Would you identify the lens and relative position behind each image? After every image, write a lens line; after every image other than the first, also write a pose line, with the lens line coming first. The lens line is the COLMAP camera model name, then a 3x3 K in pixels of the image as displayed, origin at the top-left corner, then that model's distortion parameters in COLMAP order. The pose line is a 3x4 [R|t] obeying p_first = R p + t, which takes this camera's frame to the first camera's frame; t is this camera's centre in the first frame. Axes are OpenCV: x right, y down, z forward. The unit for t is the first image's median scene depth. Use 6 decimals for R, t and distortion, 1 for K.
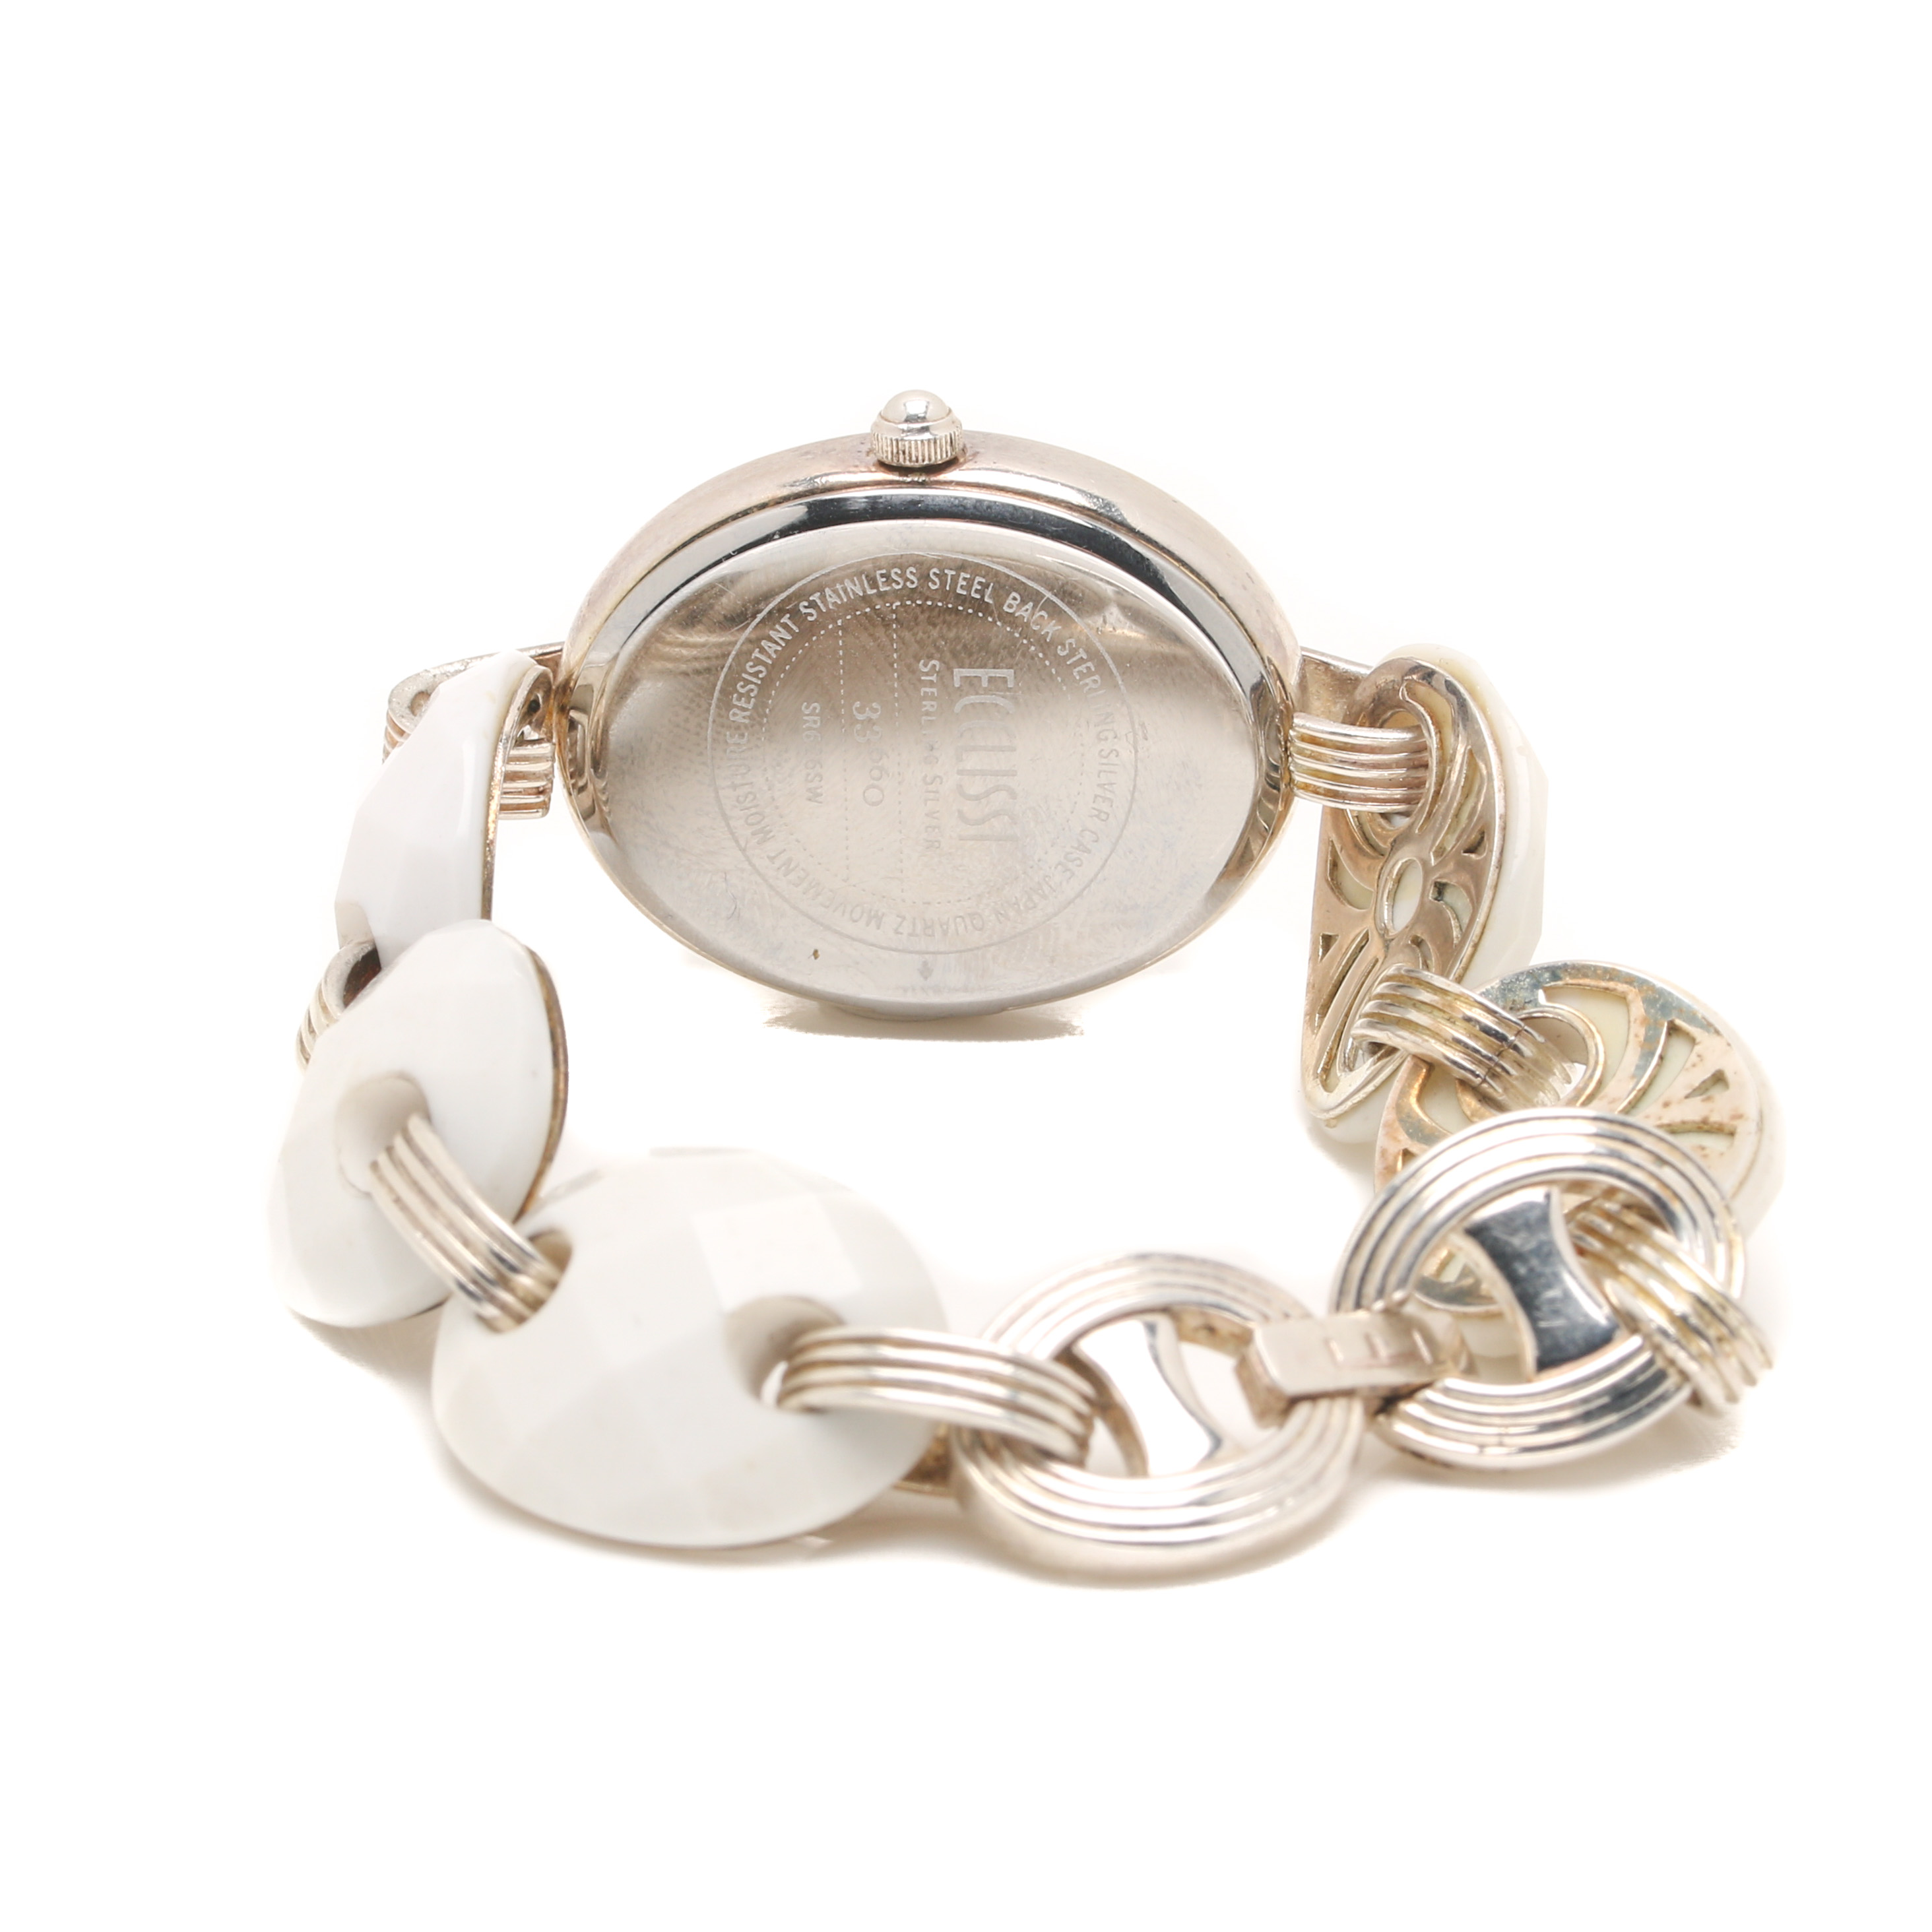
lens RADIAL K [[7079.3, 0, 964.6], [0, 7079.3, 966.6], [0, 0, 1]] dist [-0.207889, 0.000000]
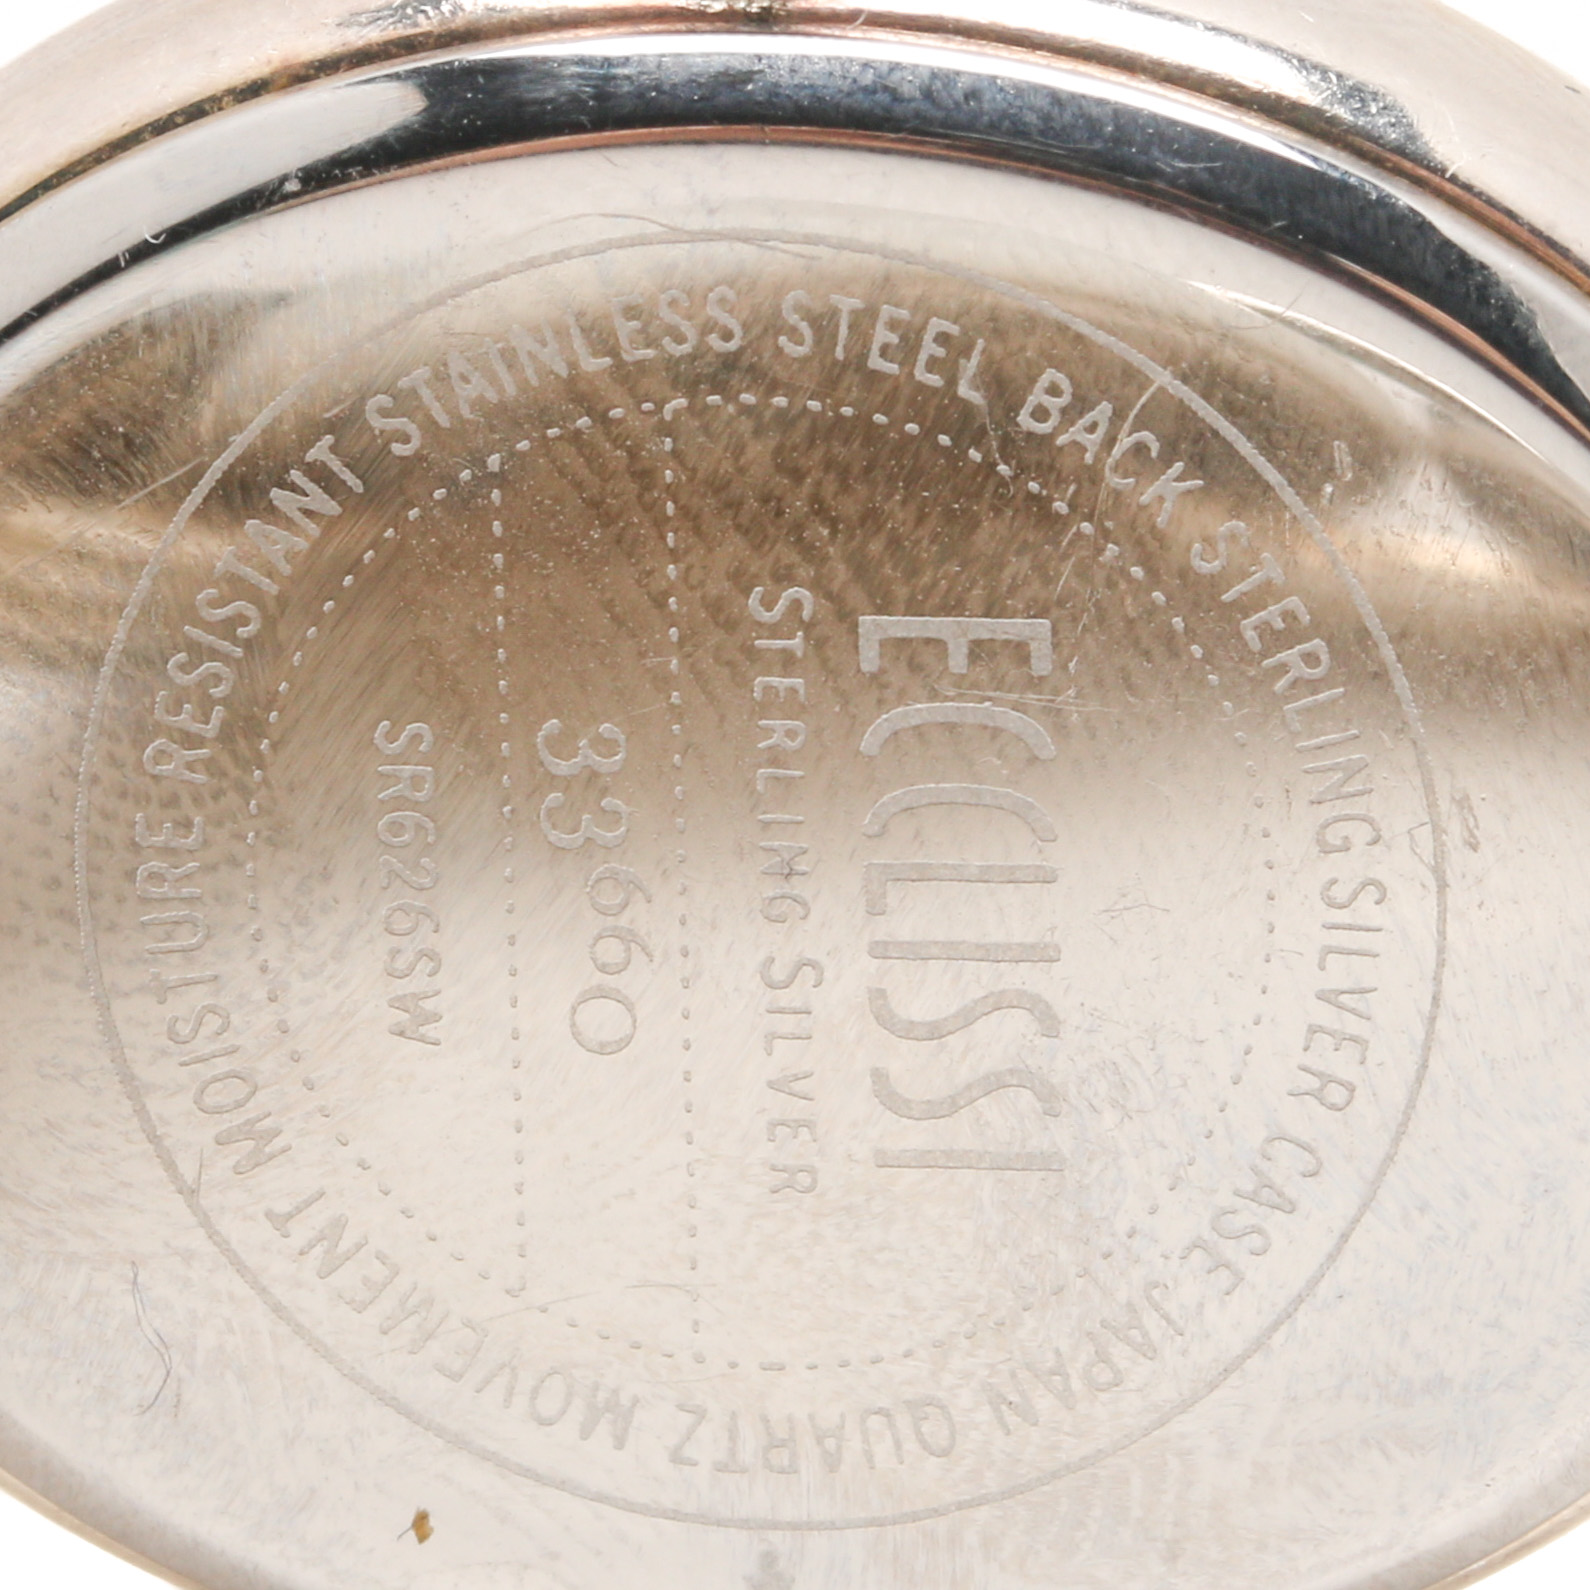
lens RADIAL K [[5826.1, 0, 799.1], [0, 5826.1, 794.0], [0, 0, 1]] dist [-0.207889, 0.000000]
pose [[0.999746, 0.000088, 0.022553, -0.009997], [-0.002306, 0.995152, 0.098327, -0.059605], [-0.022435, -0.098354, 0.994899, 0.743950]]
